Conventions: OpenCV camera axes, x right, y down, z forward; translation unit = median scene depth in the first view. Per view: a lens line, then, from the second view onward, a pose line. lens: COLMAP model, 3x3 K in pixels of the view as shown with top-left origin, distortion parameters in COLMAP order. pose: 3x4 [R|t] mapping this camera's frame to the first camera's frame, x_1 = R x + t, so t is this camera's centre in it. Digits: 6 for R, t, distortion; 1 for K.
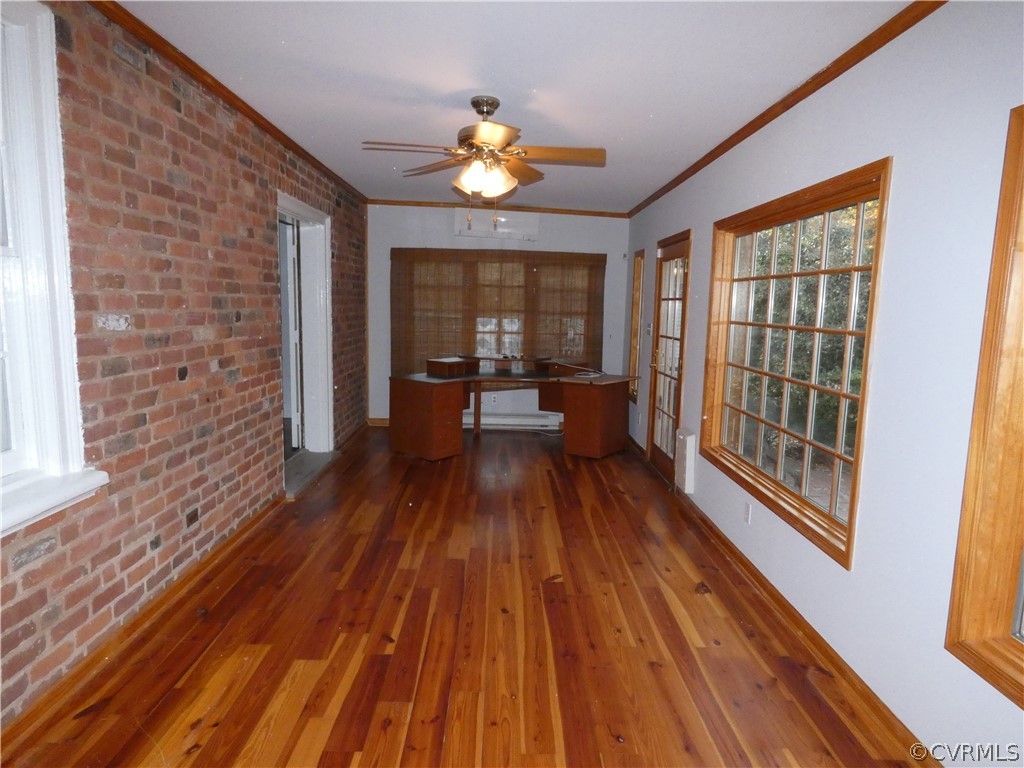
lens RADIAL K [[613.8, 0, 510.5], [0, 613.8, 379.4], [0, 0, 1]] dist [-0.000896, -0.000191]
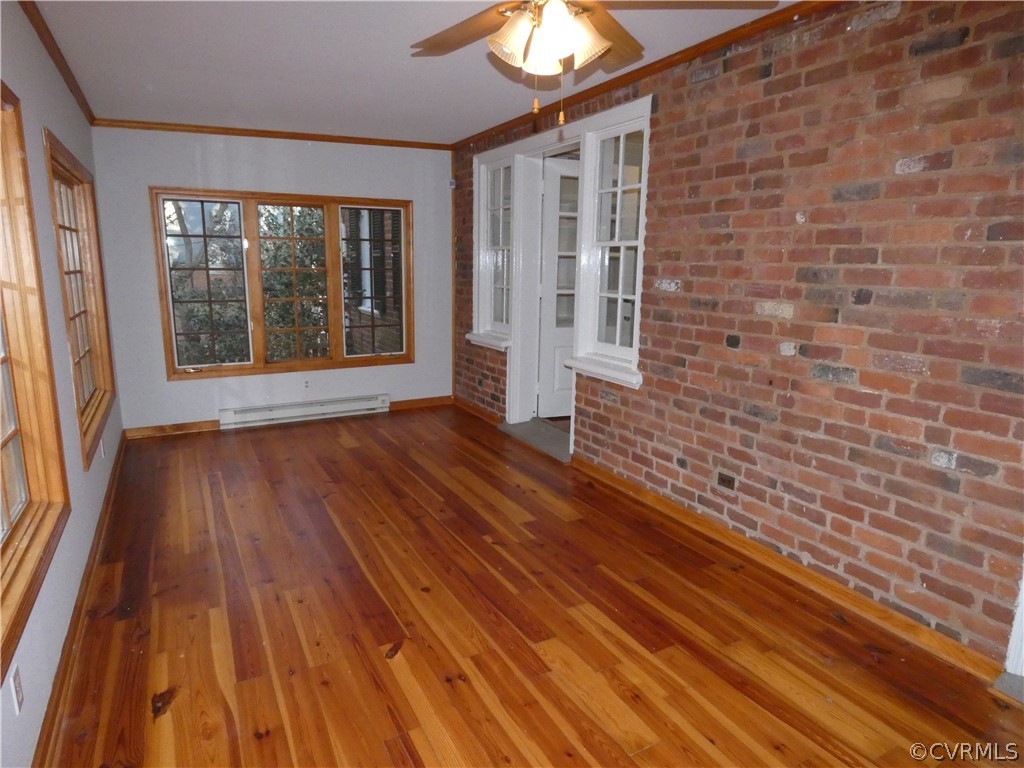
lens RADIAL K [[613.8, 0, 510.5], [0, 613.8, 379.4], [0, 0, 1]] dist [-0.000896, -0.000191]
pose [[-0.881291, 0.053588, -0.469525, 0.330085], [-0.093106, 0.954387, 0.283684, -0.233127], [0.463311, 0.293724, -0.836104, 1.915192]]
